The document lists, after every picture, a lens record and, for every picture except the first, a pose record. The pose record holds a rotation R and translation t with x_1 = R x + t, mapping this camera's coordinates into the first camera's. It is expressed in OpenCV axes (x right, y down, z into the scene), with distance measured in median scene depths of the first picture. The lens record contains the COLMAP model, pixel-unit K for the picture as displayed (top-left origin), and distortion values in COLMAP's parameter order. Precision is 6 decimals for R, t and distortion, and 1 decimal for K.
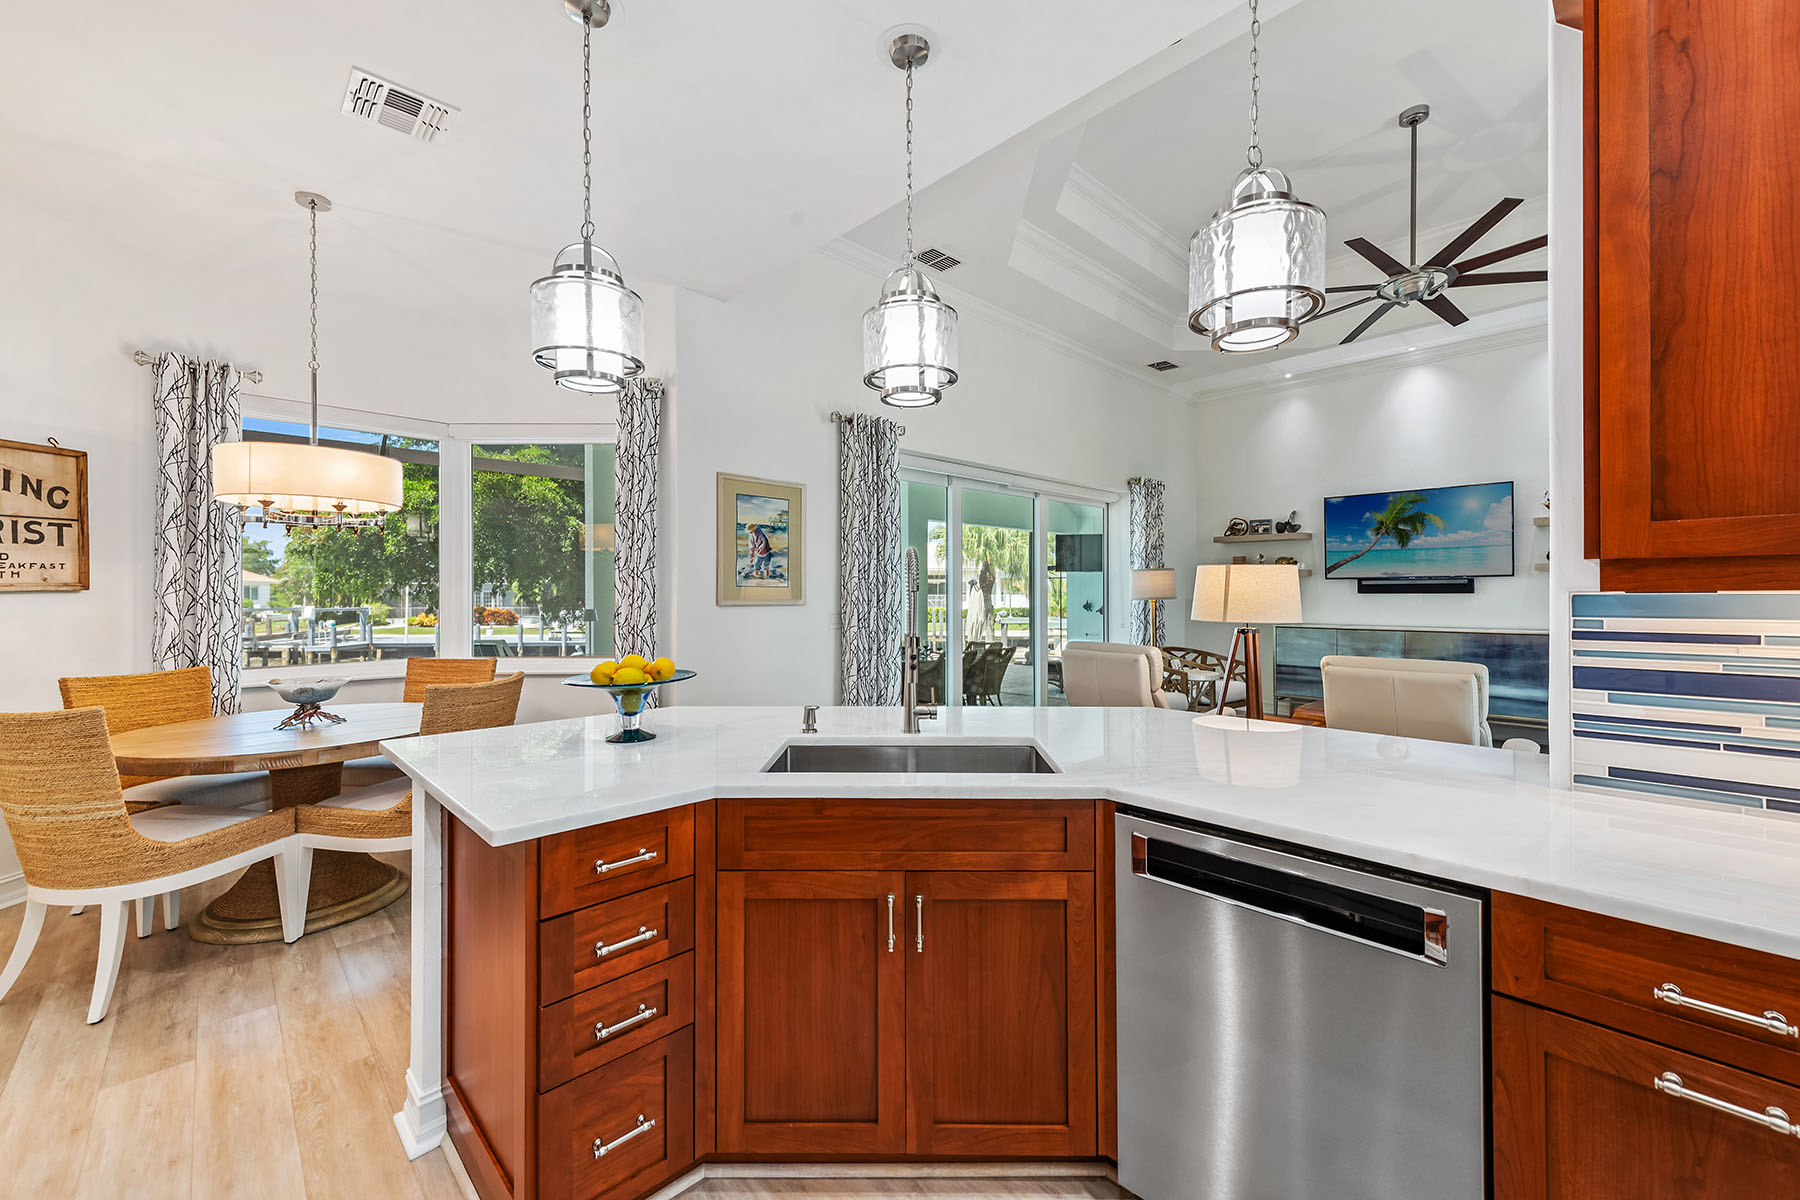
lens RADIAL K [[726.6, 0, 901.2], [0, 726.6, 591.5], [0, 0, 1]] dist [0.016932, -0.000061]
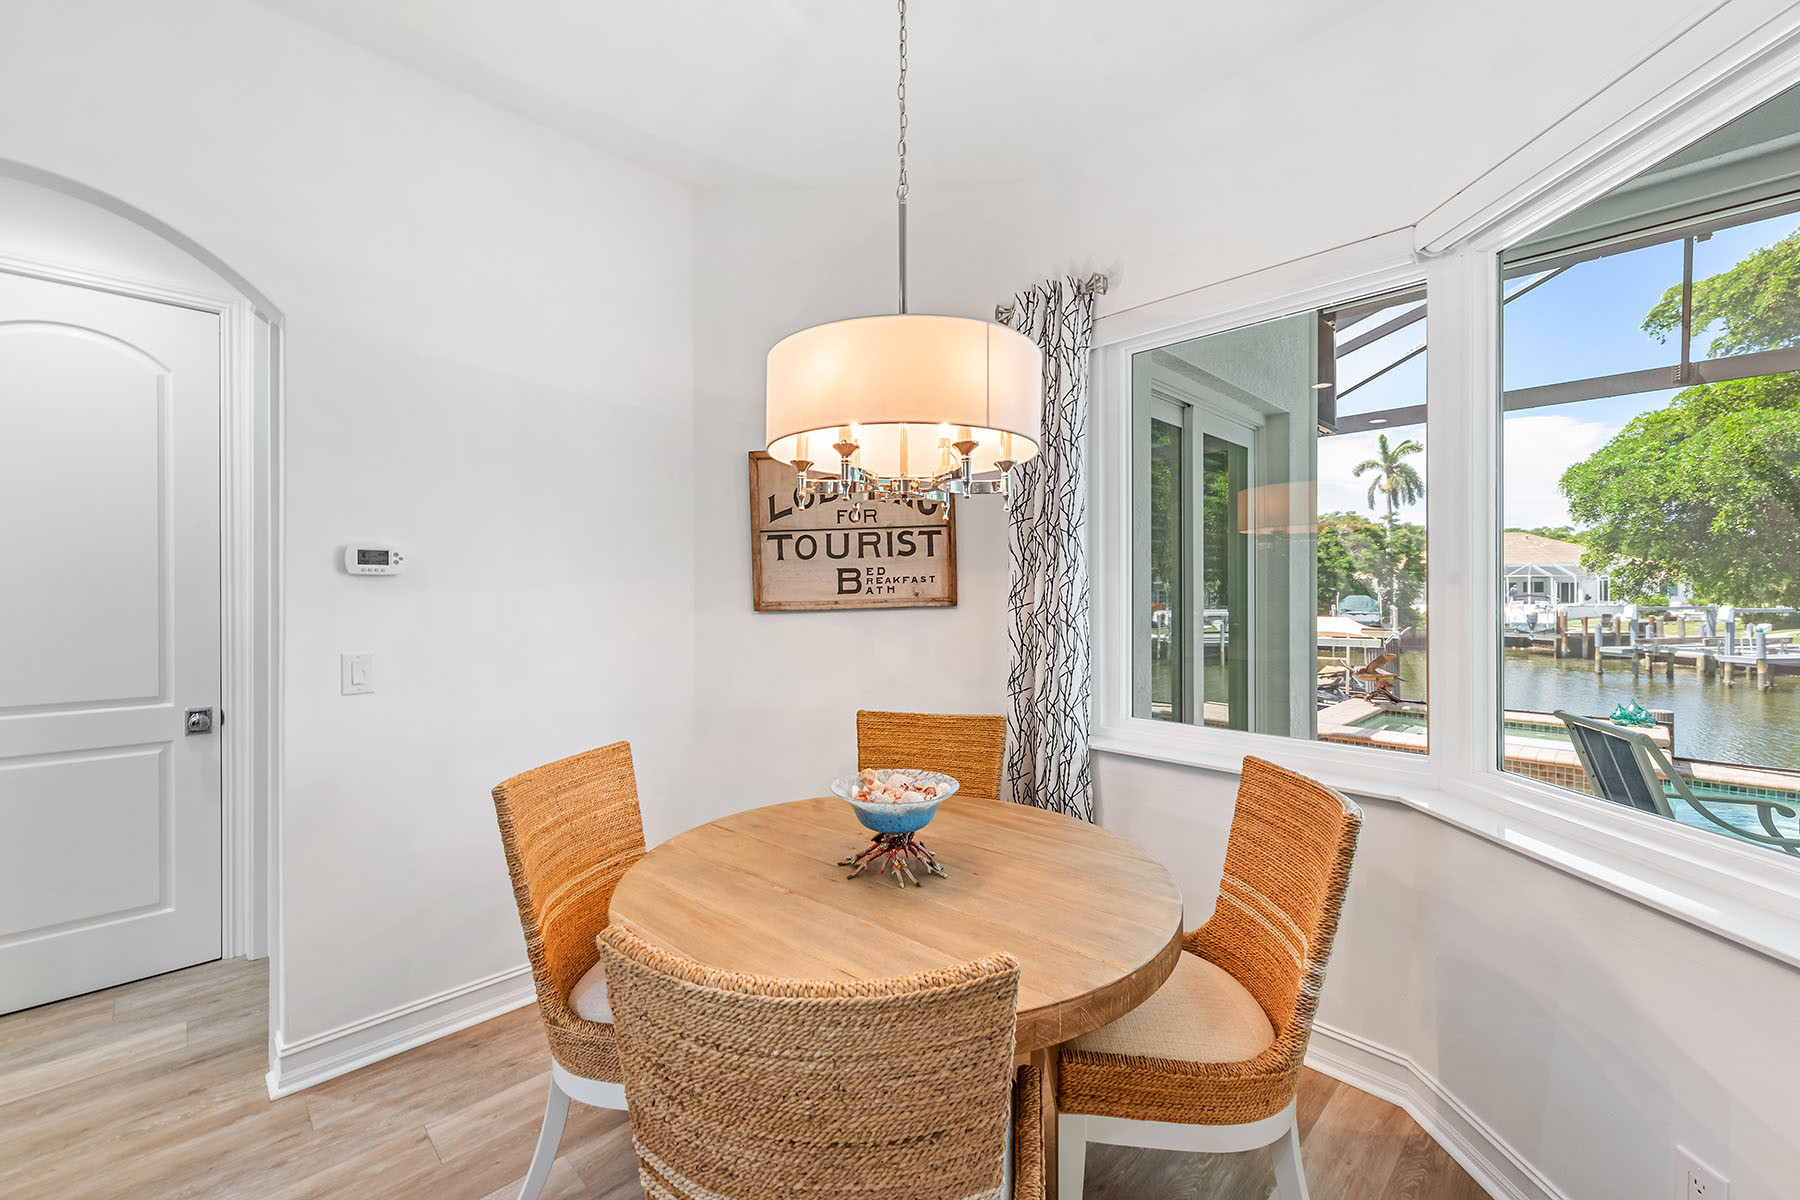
lens RADIAL K [[725.1, 0, 900.0], [0, 725.1, 600.0], [0, 0, 1]] dist [0.001073, -0.000014]
pose [[0.010302, 0.009974, -0.999897, -0.129563], [0.009012, 0.999909, 0.010067, -0.008866], [0.999906, -0.009115, 0.010211, 0.468873]]
